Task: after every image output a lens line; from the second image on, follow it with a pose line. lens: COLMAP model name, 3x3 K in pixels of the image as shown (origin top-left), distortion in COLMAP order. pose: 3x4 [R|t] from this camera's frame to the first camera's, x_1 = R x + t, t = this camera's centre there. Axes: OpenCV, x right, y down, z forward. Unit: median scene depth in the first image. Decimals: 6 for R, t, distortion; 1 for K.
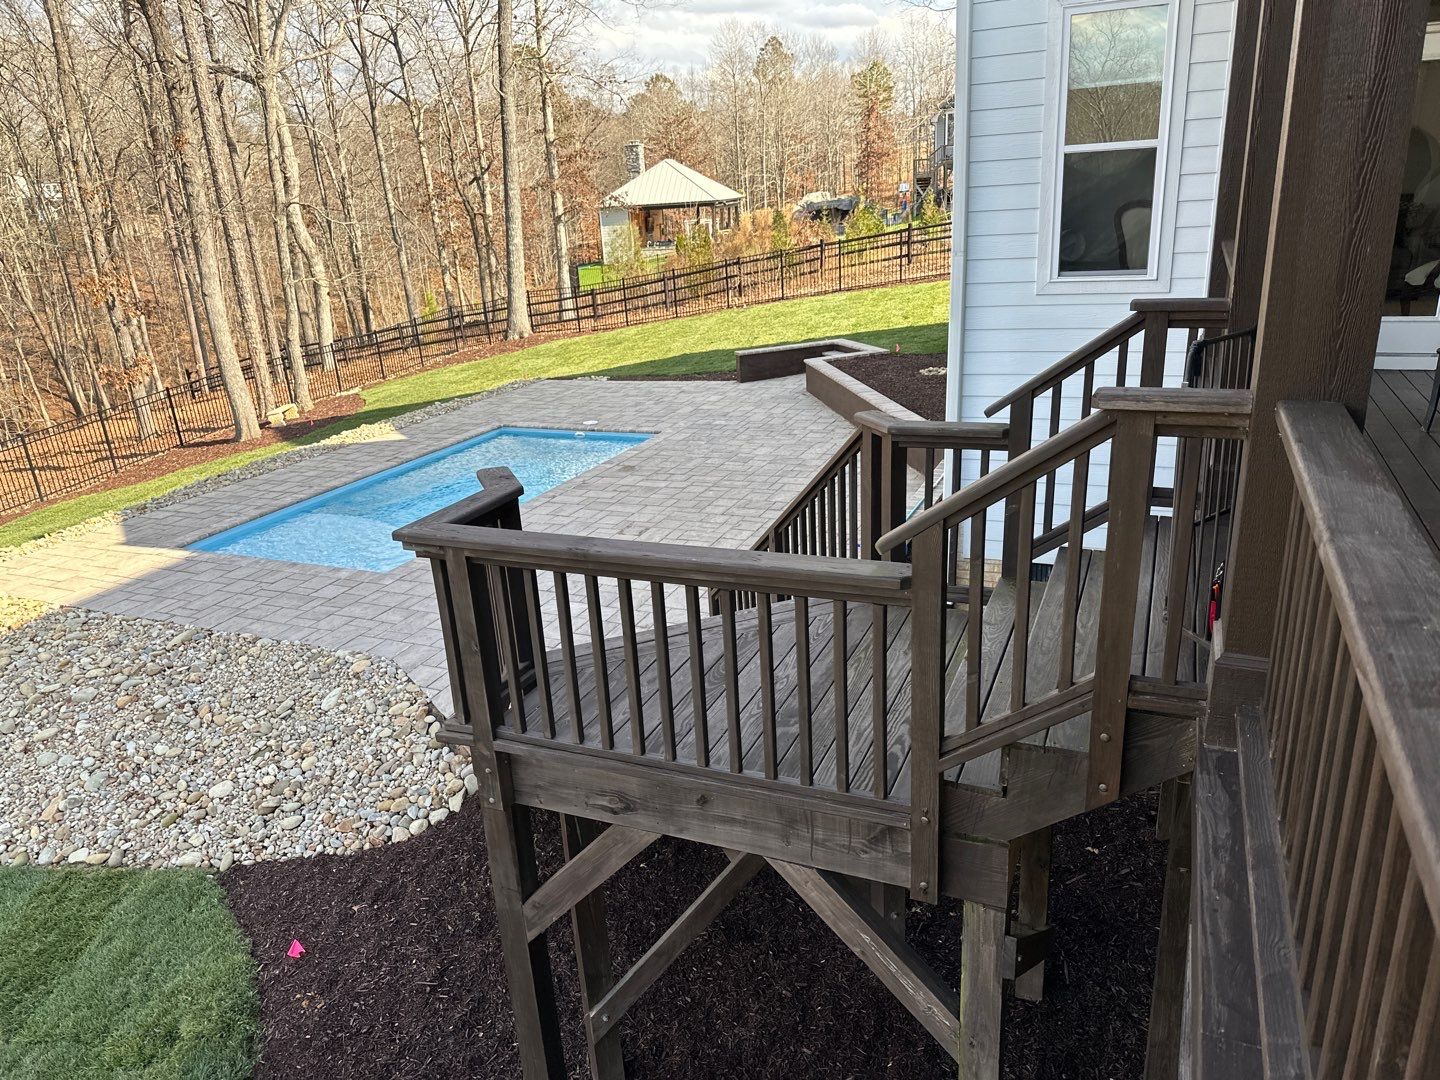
lens RADIAL K [[1017.2, 0, 714.9], [0, 1017.2, 541.2], [0, 0, 1]] dist [-0.011234, -0.004400]
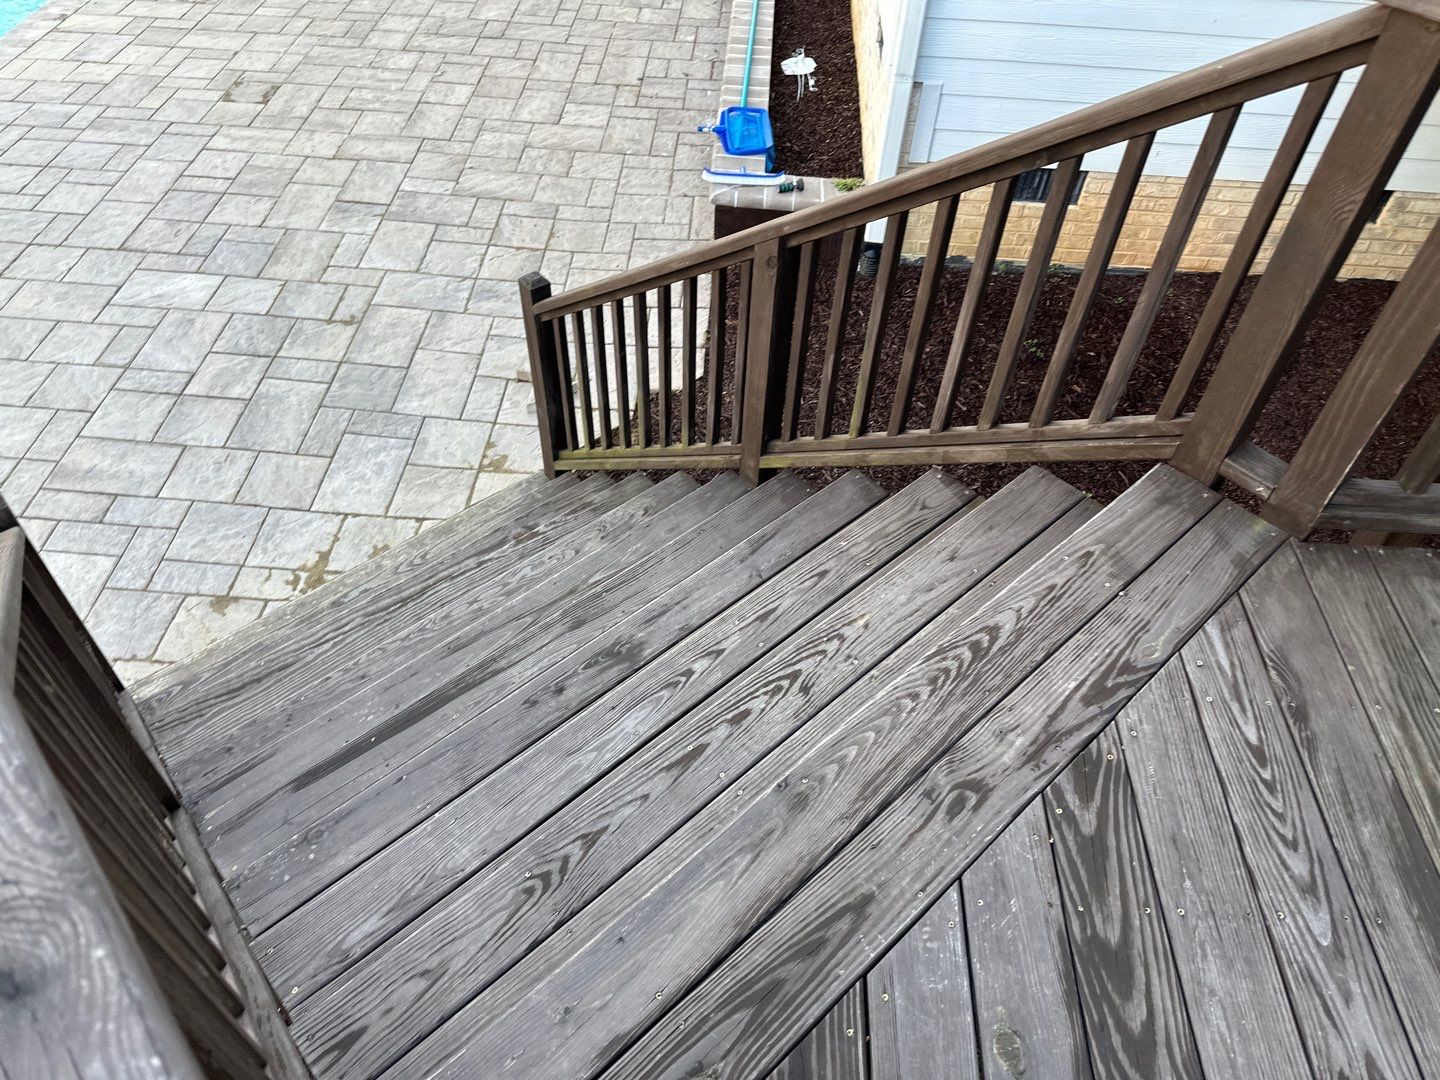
lens RADIAL K [[1017.2, 0, 721.9], [0, 1017.2, 541.1], [0, 0, 1]] dist [-0.011234, -0.004400]
pose [[0.929428, -0.187994, 0.317525, -0.060017], [0.018171, 0.882765, 0.469463, -0.046703], [-0.368557, -0.430562, 0.823882, 0.333874]]
